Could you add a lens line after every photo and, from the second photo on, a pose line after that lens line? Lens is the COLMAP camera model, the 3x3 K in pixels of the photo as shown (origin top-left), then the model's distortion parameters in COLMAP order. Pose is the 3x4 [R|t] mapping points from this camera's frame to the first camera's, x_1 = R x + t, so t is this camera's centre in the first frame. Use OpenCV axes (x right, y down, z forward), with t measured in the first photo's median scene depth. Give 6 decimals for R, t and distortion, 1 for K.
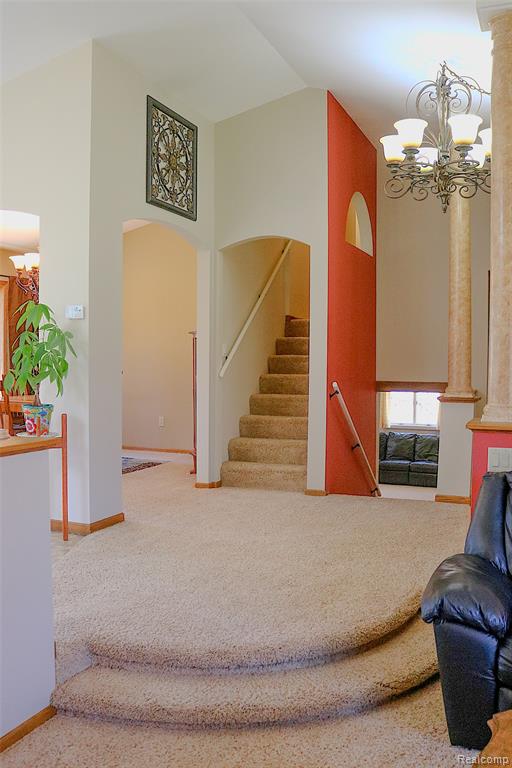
lens RADIAL K [[654.4, 0, 266.3], [0, 654.4, 382.6], [0, 0, 1]] dist [-0.112279, 0.006724]
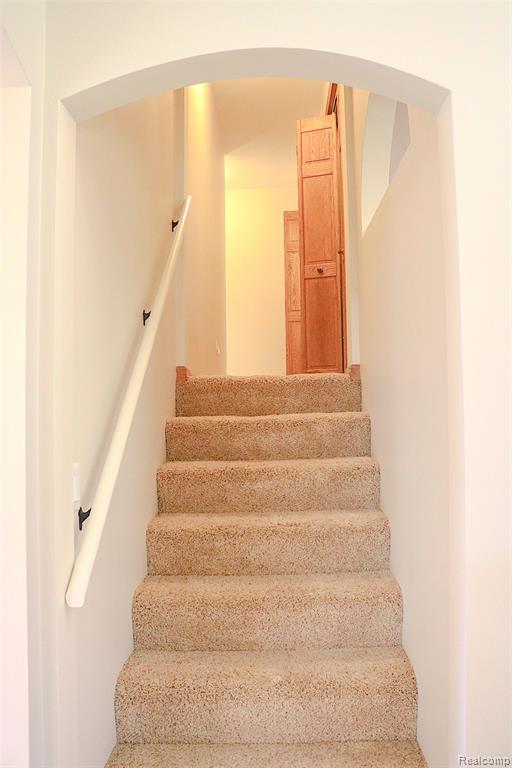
lens RADIAL K [[654.4, 0, 266.3], [0, 654.4, 382.6], [0, 0, 1]] dist [-0.112279, 0.006724]
pose [[0.946522, -0.006115, 0.322581, -0.067471], [0.035893, 0.995610, -0.086446, -0.060545], [-0.320636, 0.093402, 0.942586, 0.644860]]
